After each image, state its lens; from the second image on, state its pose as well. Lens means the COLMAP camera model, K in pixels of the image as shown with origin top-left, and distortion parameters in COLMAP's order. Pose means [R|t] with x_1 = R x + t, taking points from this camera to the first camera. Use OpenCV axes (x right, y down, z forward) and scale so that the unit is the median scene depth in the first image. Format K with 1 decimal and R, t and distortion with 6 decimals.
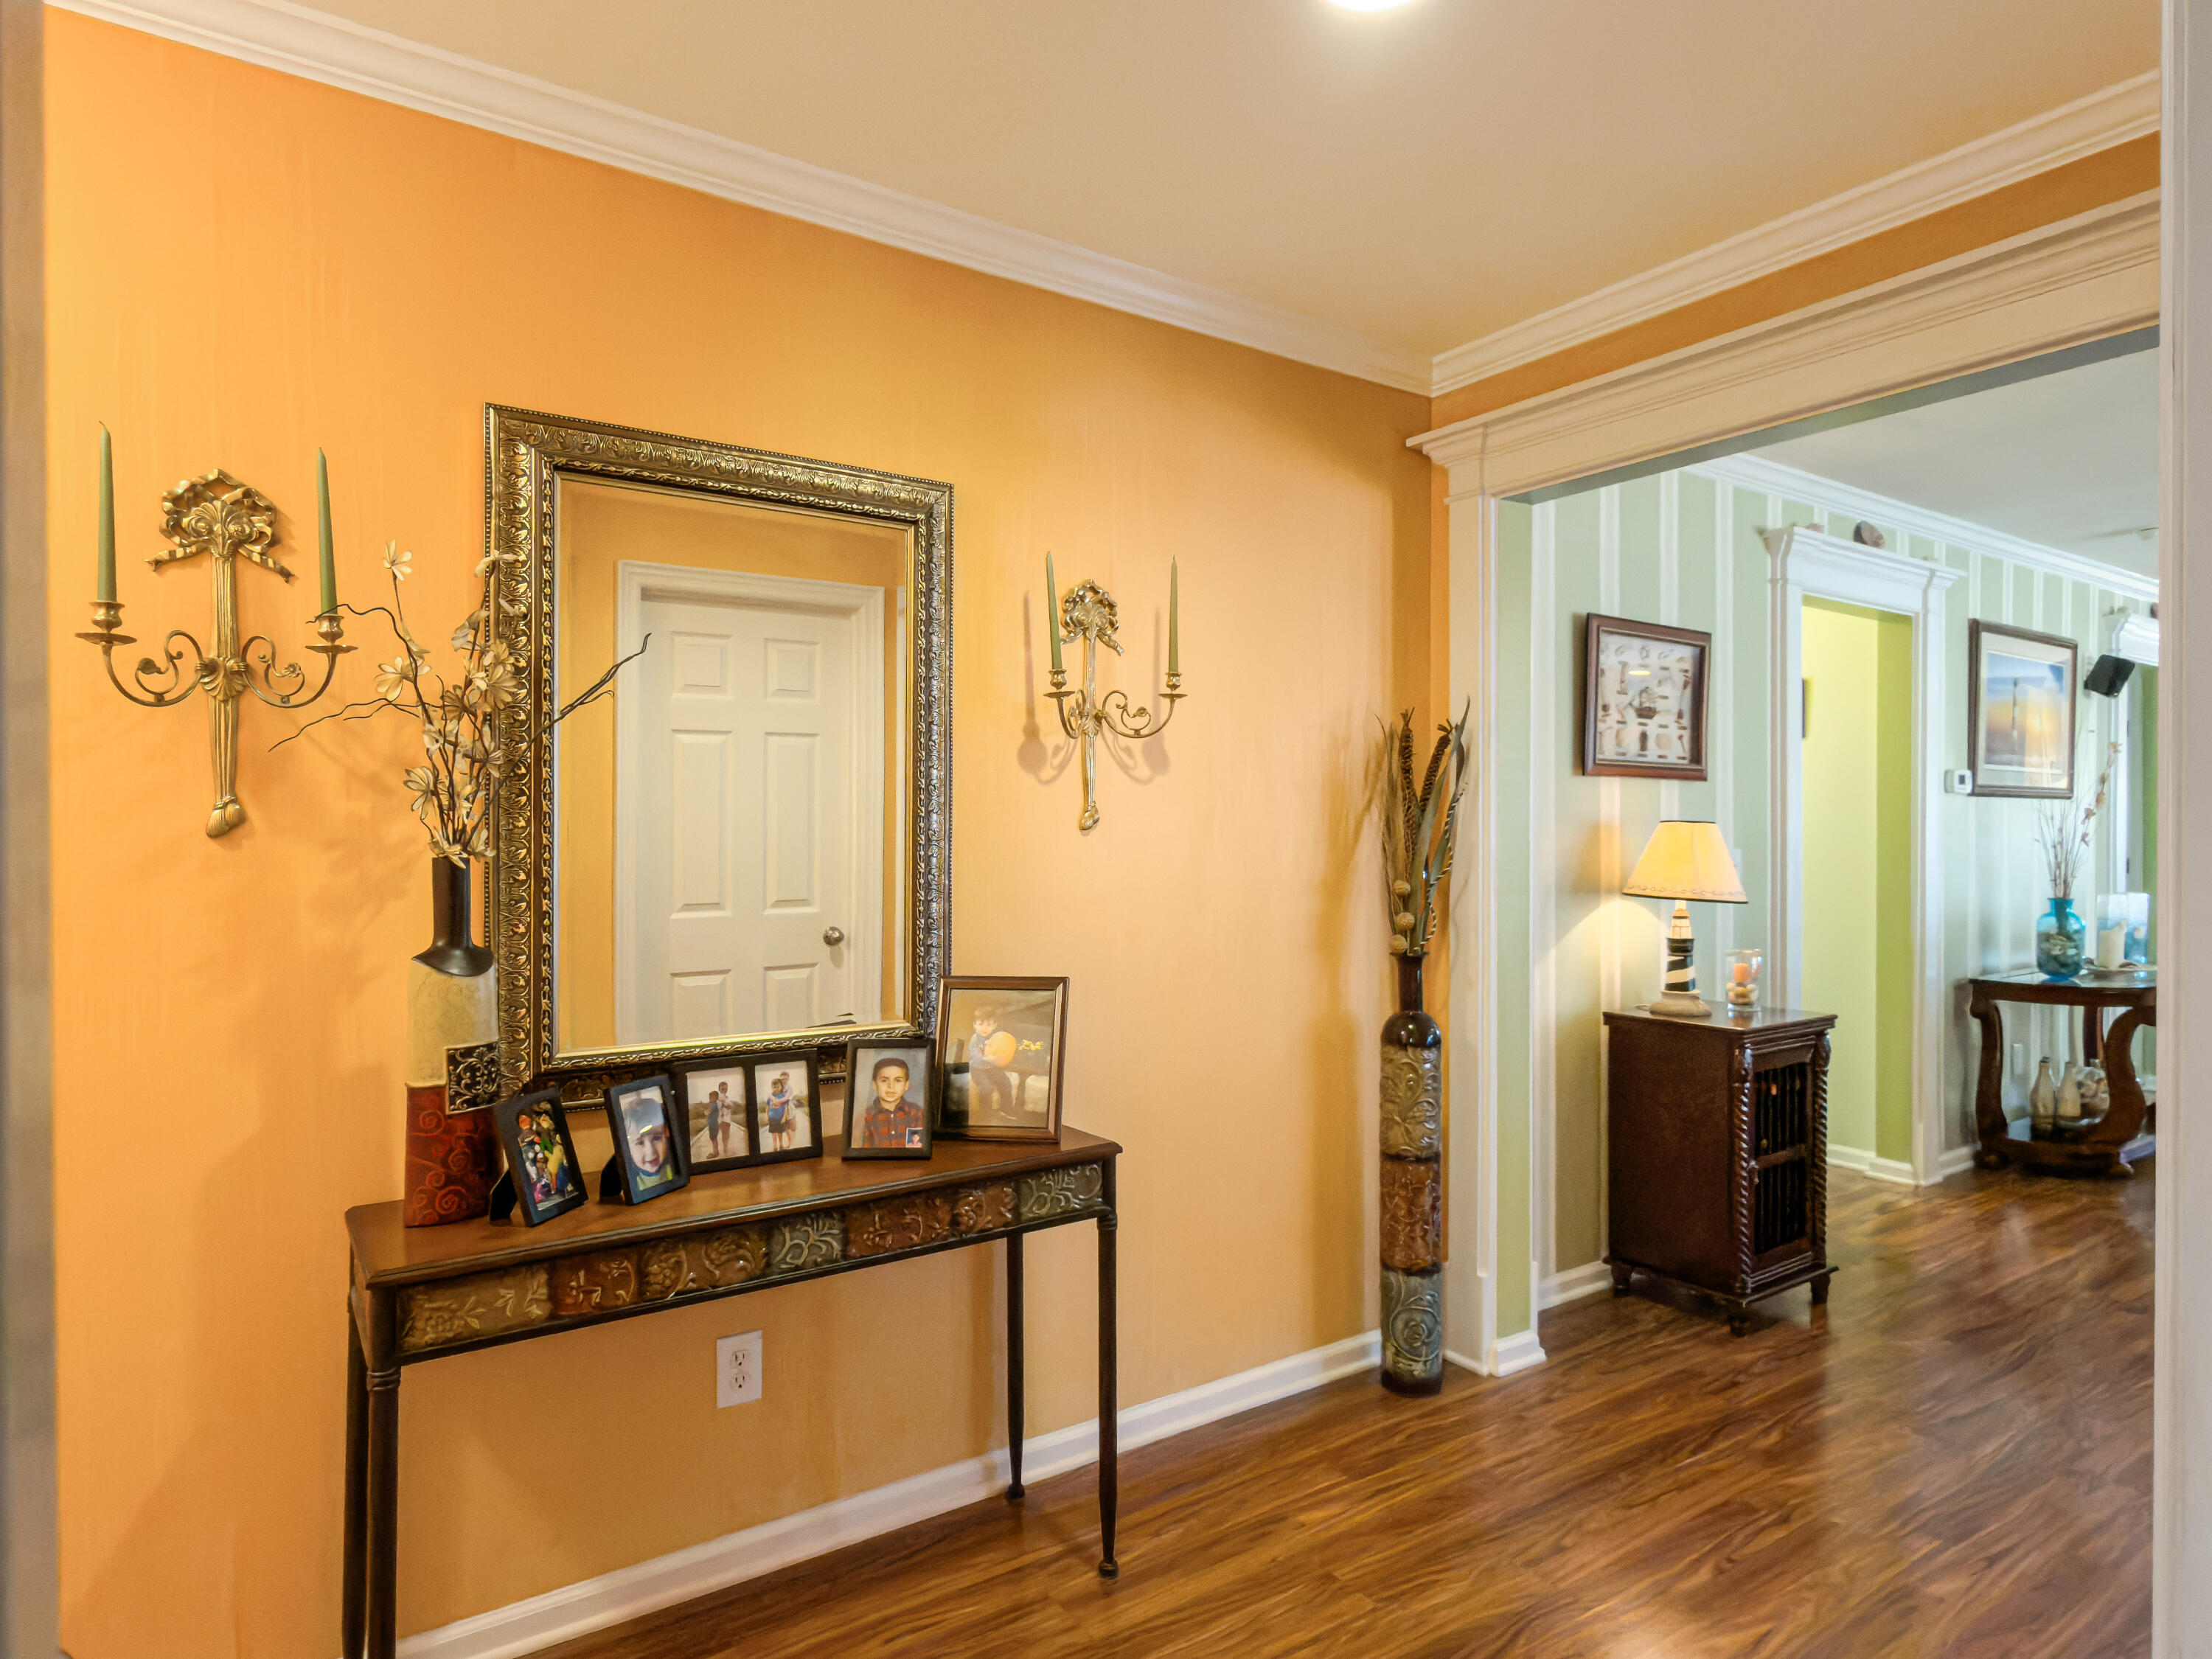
lens RADIAL K [[1265.3, 0, 1106.0], [0, 1265.3, 829.5], [0, 0, 1]] dist [-0.000407, -0.000338]
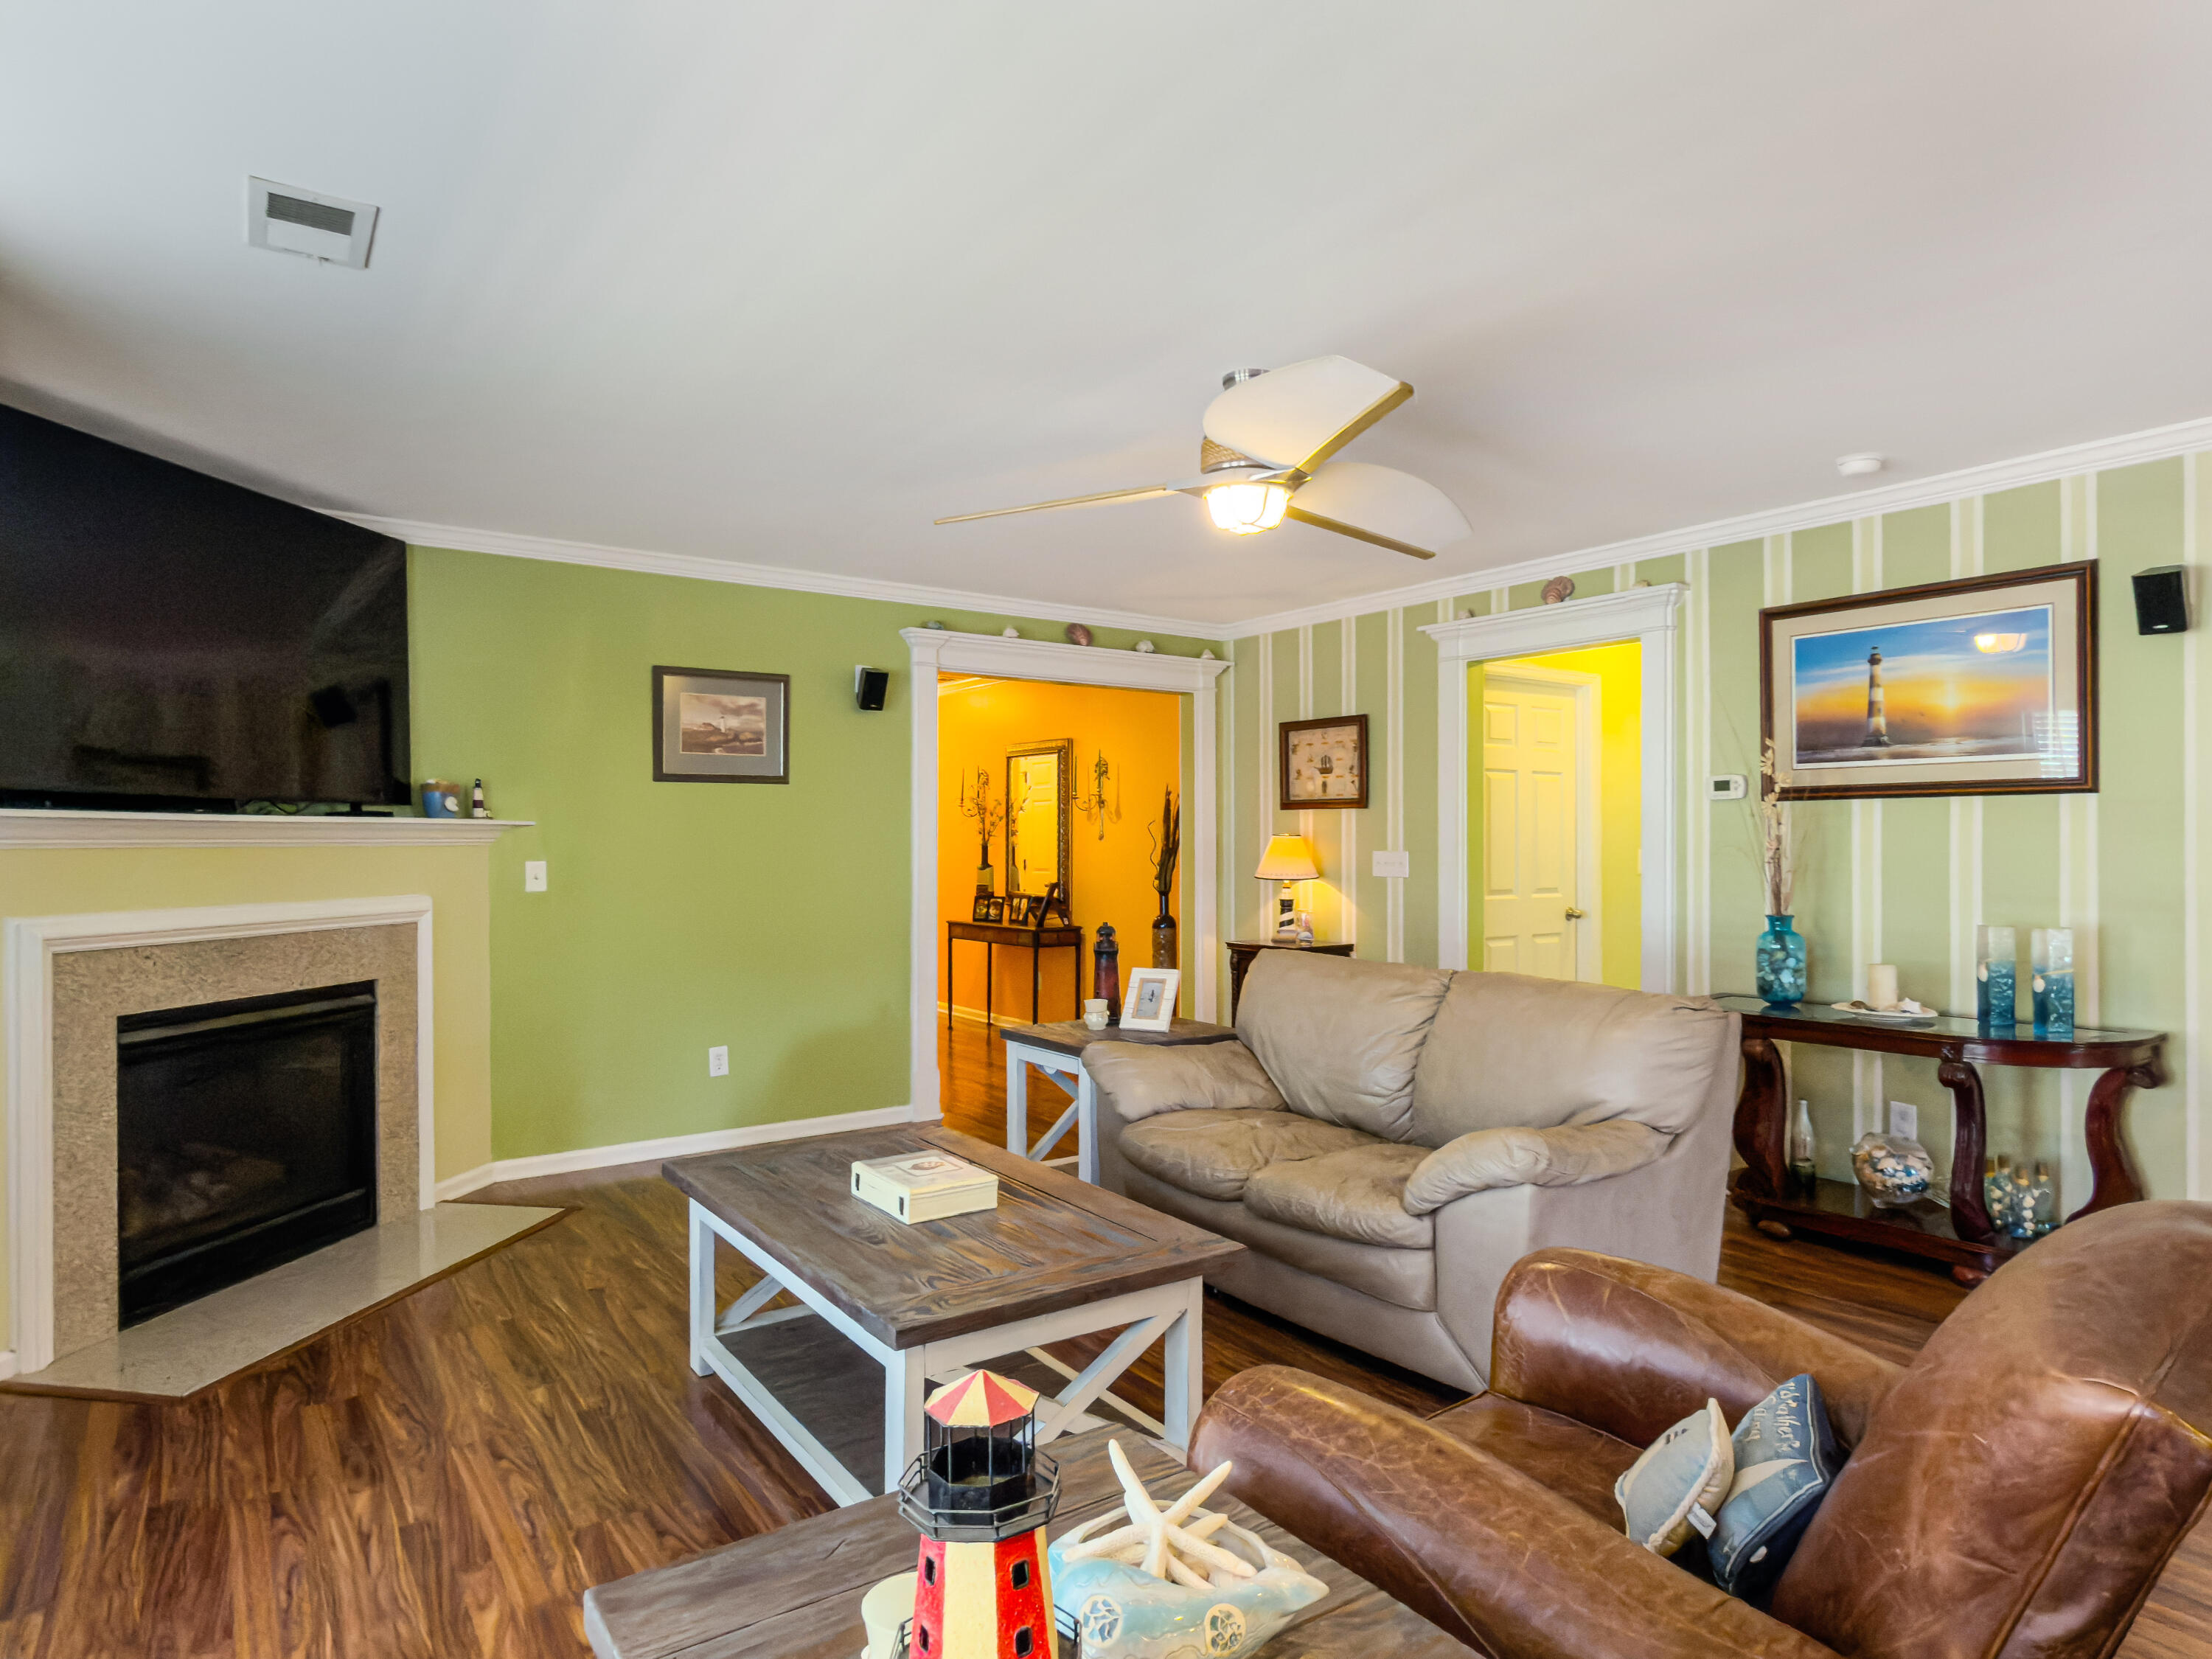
lens RADIAL K [[1276.1, 0, 1106.0], [0, 1276.1, 829.5], [0, 0, 1]] dist [-0.000138, -0.000119]
pose [[0.010794, -0.007004, -0.999917, 2.151913], [0.002138, 0.999973, -0.006981, -0.000536], [0.999939, -0.002062, 0.010808, 0.678870]]
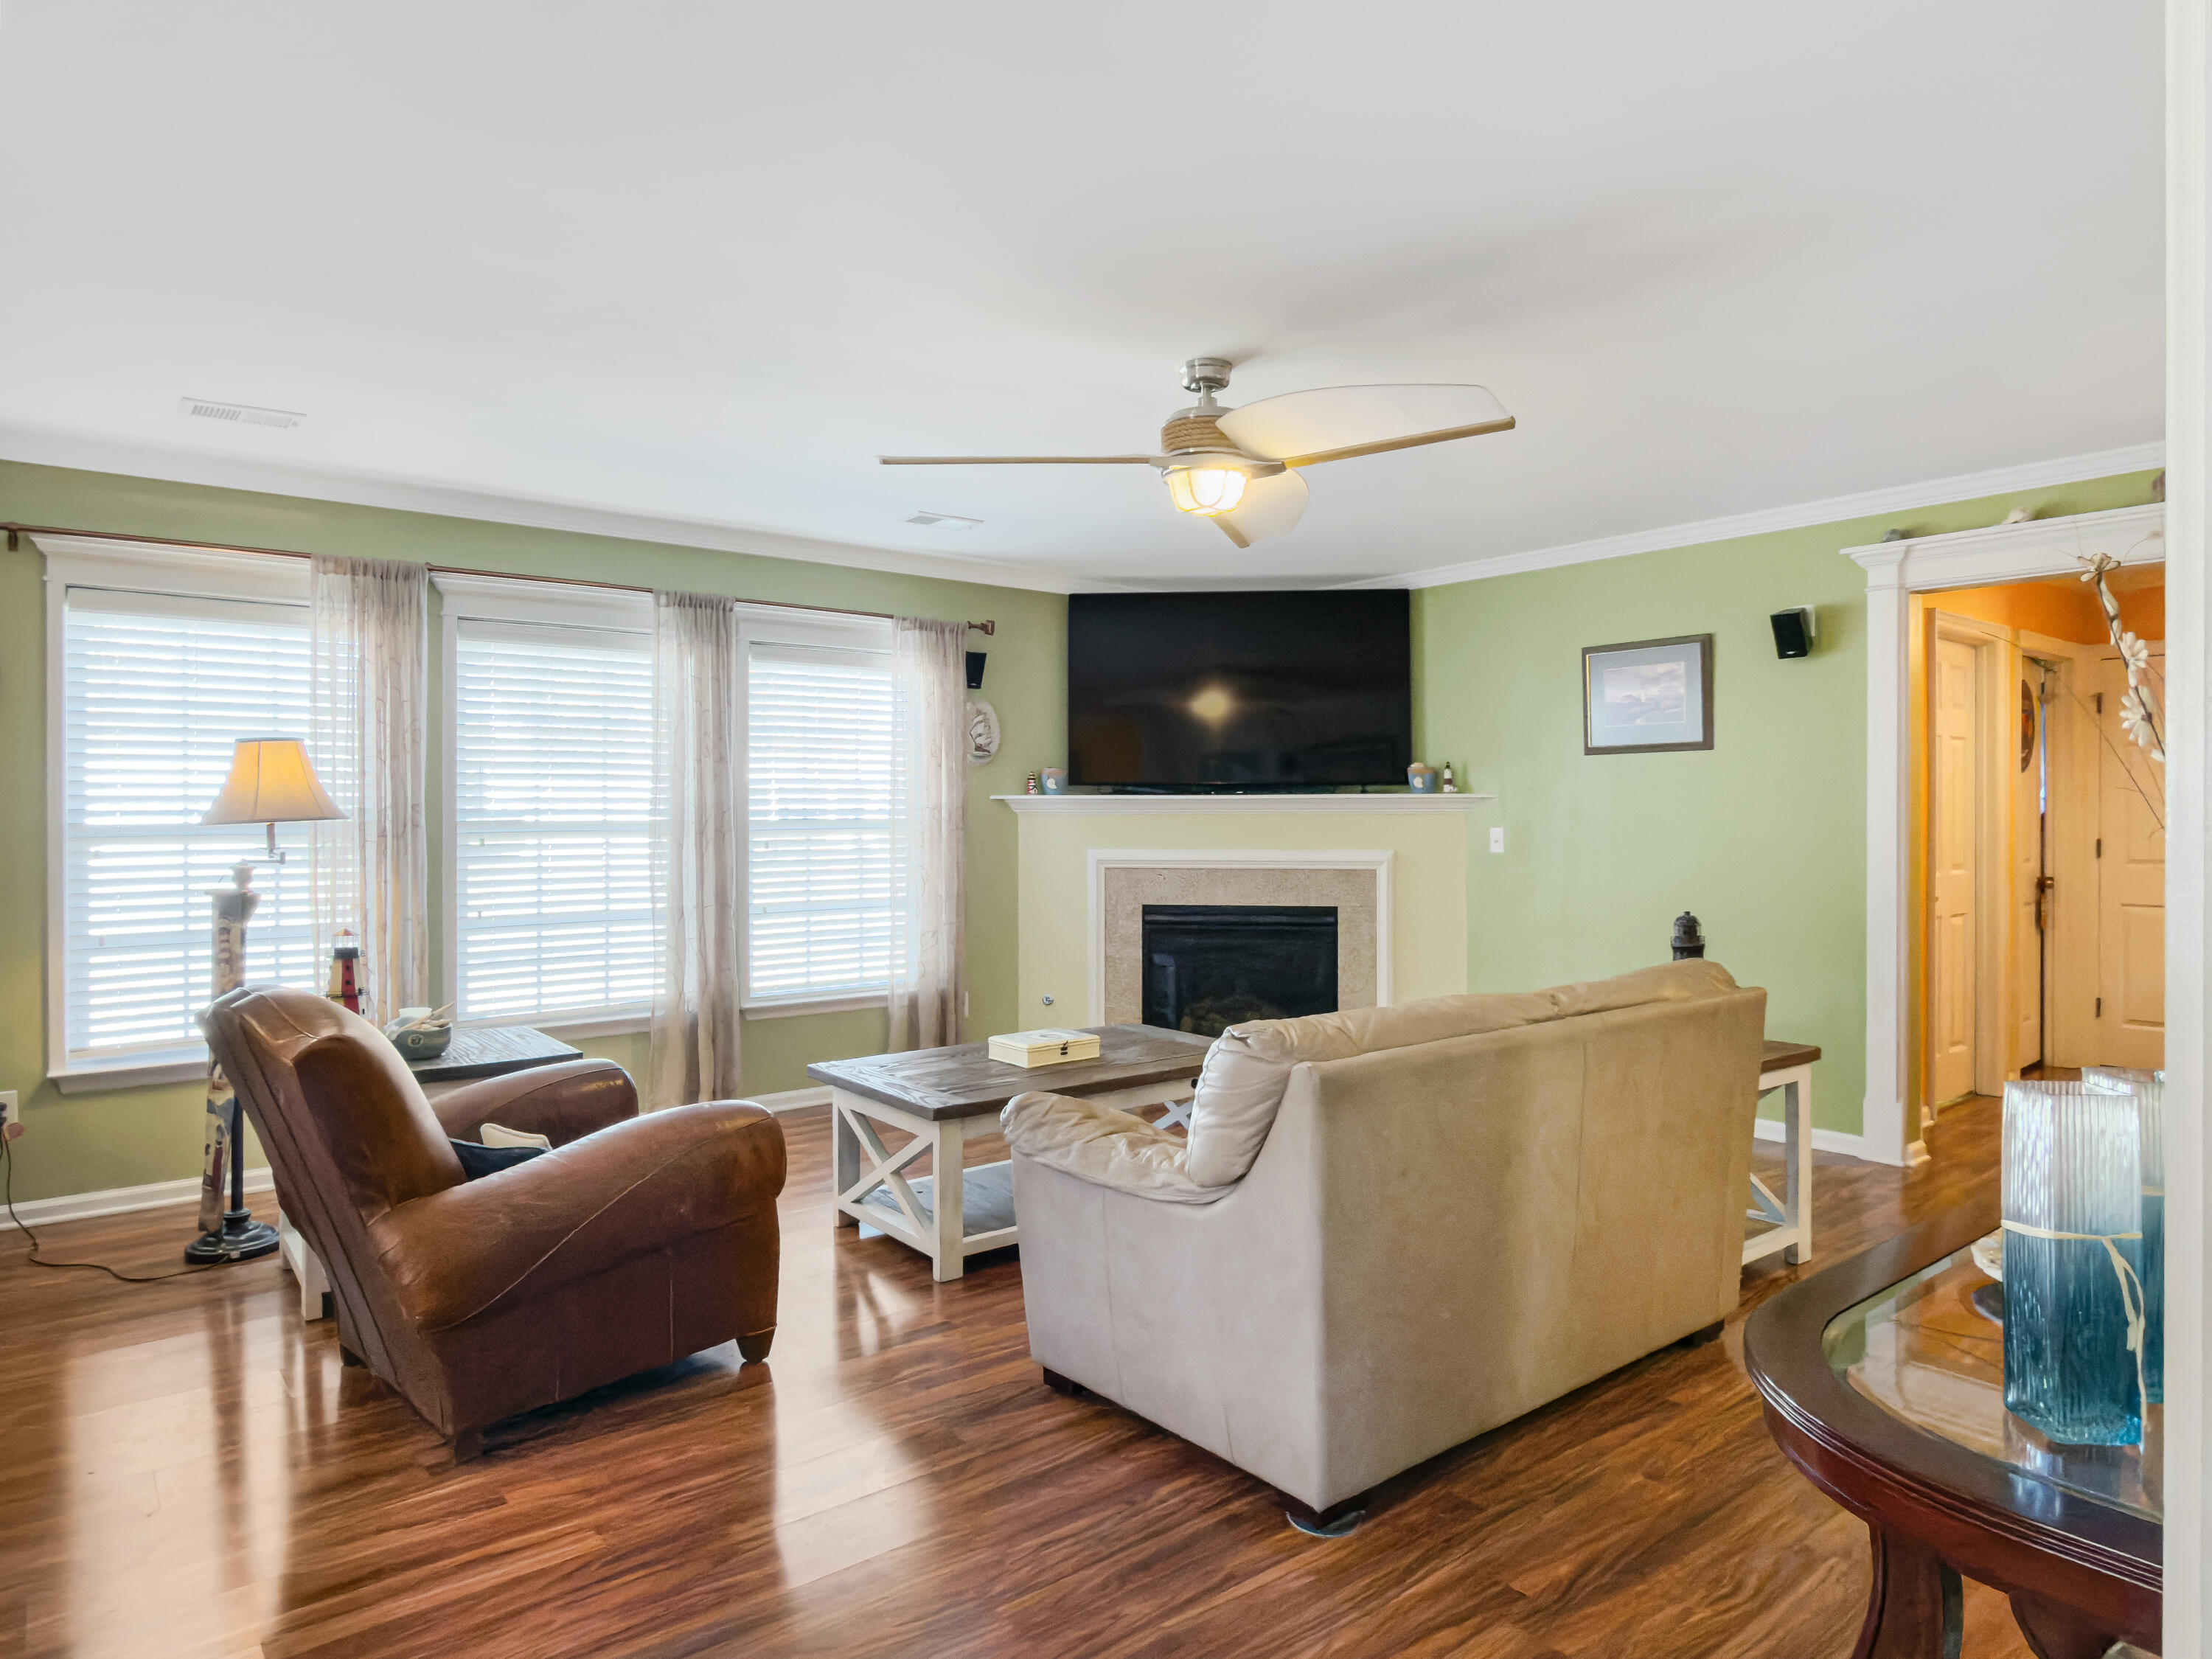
lens RADIAL K [[1318.0, 0, 1106.0], [0, 1318.0, 829.5], [0, 0, 1]] dist [-0.001343, -0.000752]
pose [[-0.997343, 0.003056, -0.072779, 1.413476], [0.002206, 0.999929, 0.011750, 0.004144], [0.072810, 0.011558, -0.997279, 1.730265]]
